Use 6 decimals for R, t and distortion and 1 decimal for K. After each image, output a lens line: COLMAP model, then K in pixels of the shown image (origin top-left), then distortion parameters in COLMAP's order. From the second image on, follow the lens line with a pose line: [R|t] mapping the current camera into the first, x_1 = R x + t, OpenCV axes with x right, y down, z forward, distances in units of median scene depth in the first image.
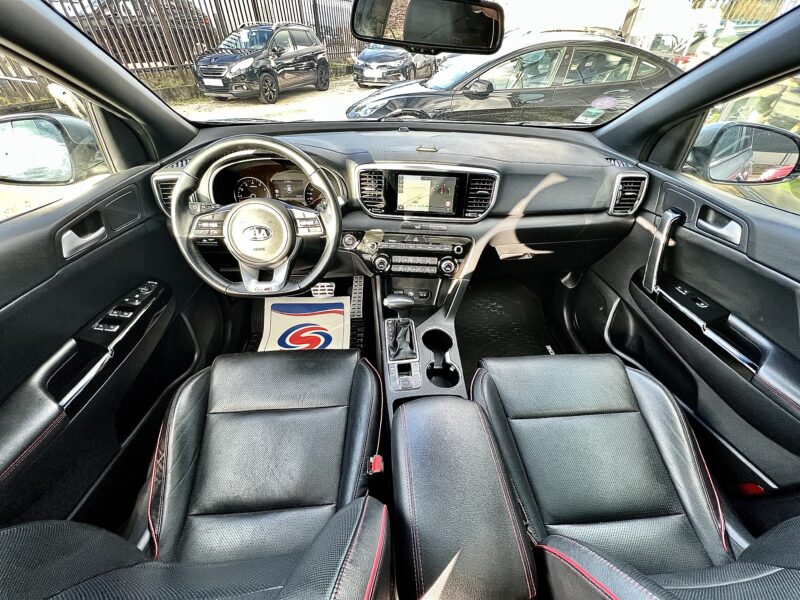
lens RADIAL K [[326.3, 0, 400.0], [0, 326.3, 300.0], [0, 0, 1]] dist [0.012034, 0.000416]
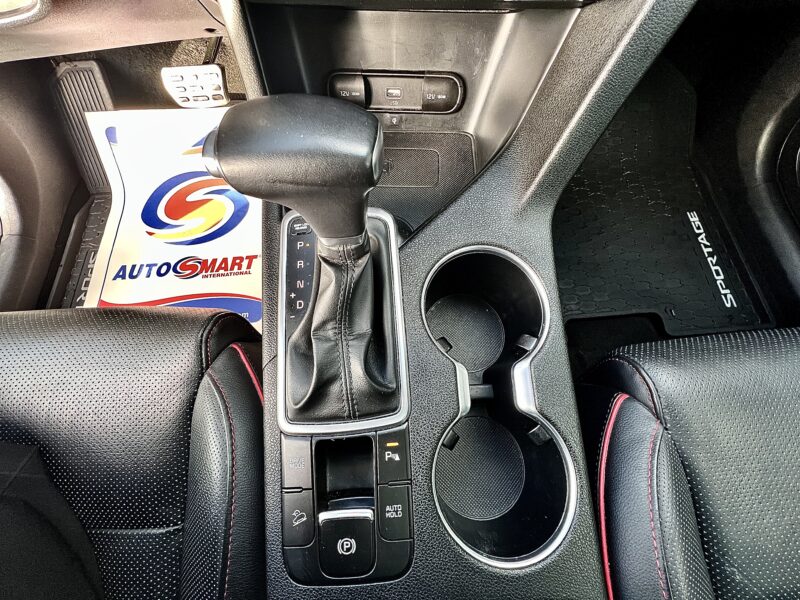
lens RADIAL K [[326.3, 0, 400.0], [0, 326.3, 300.0], [0, 0, 1]] dist [0.012034, 0.000416]
pose [[0.999297, -0.004687, -0.037204, 0.057648], [0.023042, 0.859485, 0.510641, -0.014202], [0.029583, -0.511140, 0.858988, 0.781545]]
